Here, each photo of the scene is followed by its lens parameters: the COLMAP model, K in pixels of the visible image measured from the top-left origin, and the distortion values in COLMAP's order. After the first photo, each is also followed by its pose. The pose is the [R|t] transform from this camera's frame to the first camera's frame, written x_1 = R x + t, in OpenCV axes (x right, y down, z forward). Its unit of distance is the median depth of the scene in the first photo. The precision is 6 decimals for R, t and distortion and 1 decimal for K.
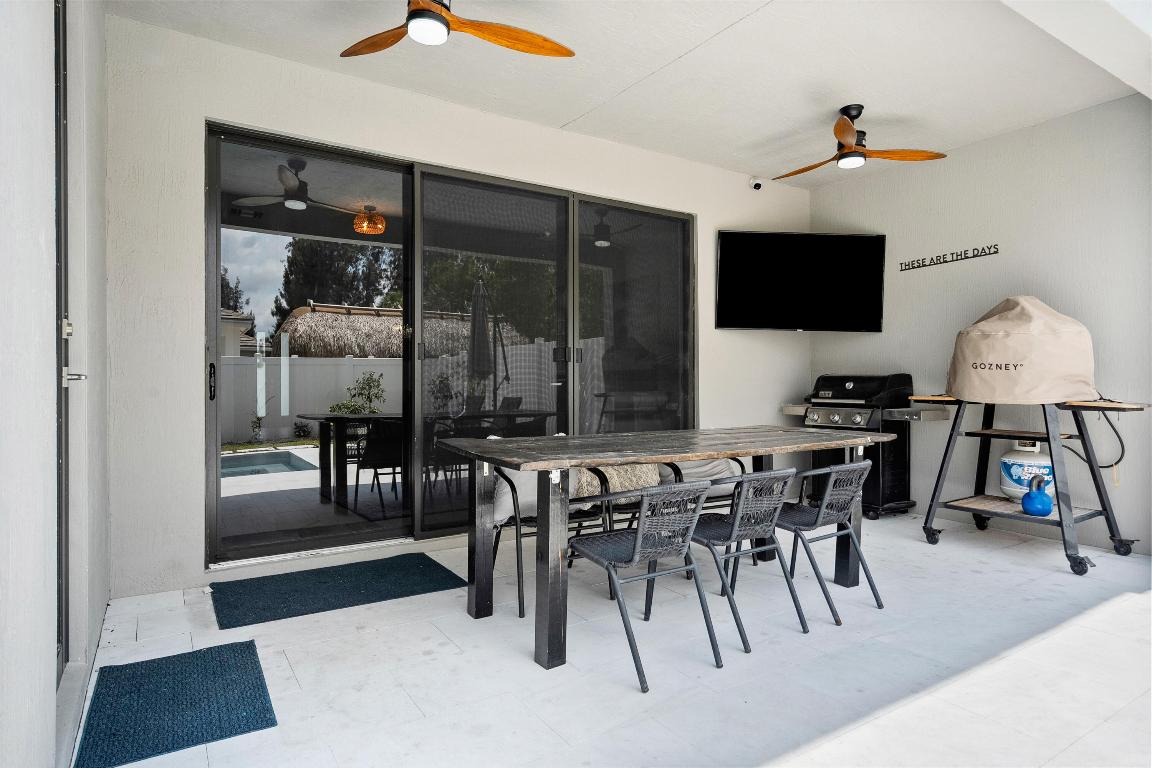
lens RADIAL K [[650.7, 0, 576.0], [0, 650.7, 384.0], [0, 0, 1]] dist [0.002311, 0.000098]
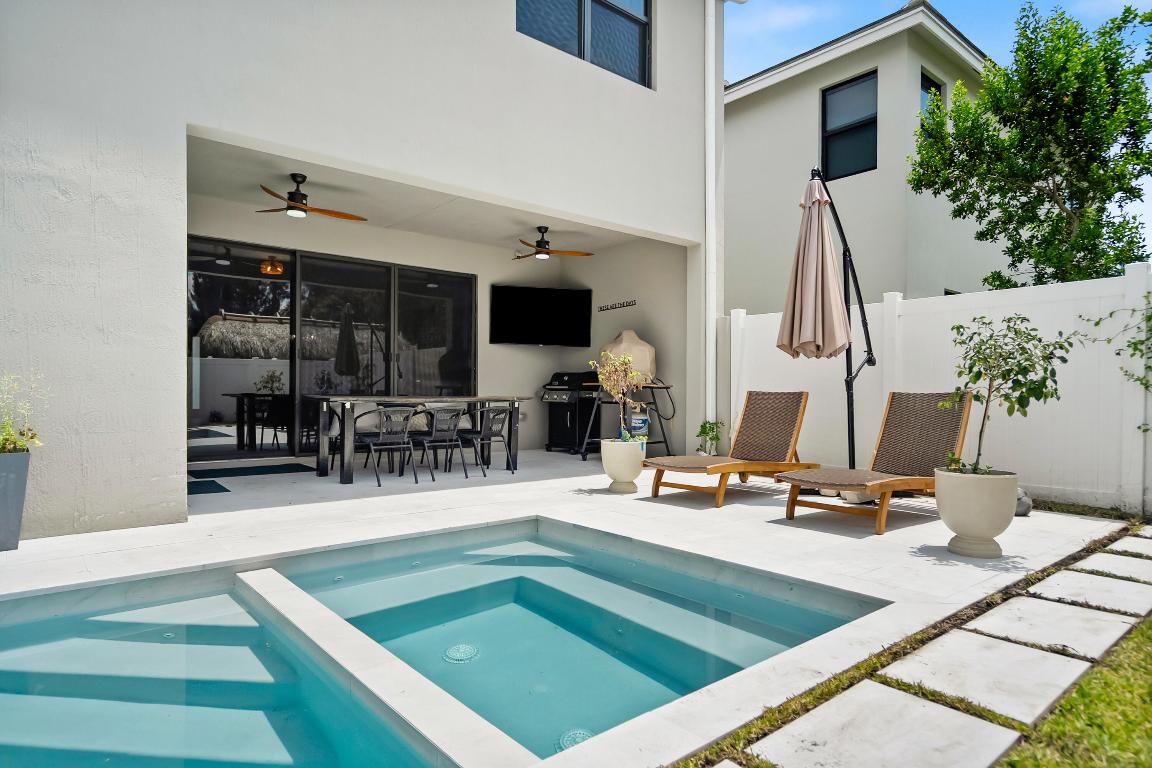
lens RADIAL K [[656.0, 0, 580.9], [0, 656.0, 396.0], [0, 0, 1]] dist [0.000743, -0.000296]
pose [[0.991722, 0.007547, 0.128178, 0.230963], [-0.008516, 0.999939, 0.007015, 0.035435], [-0.128117, -0.008049, 0.991726, -0.693236]]
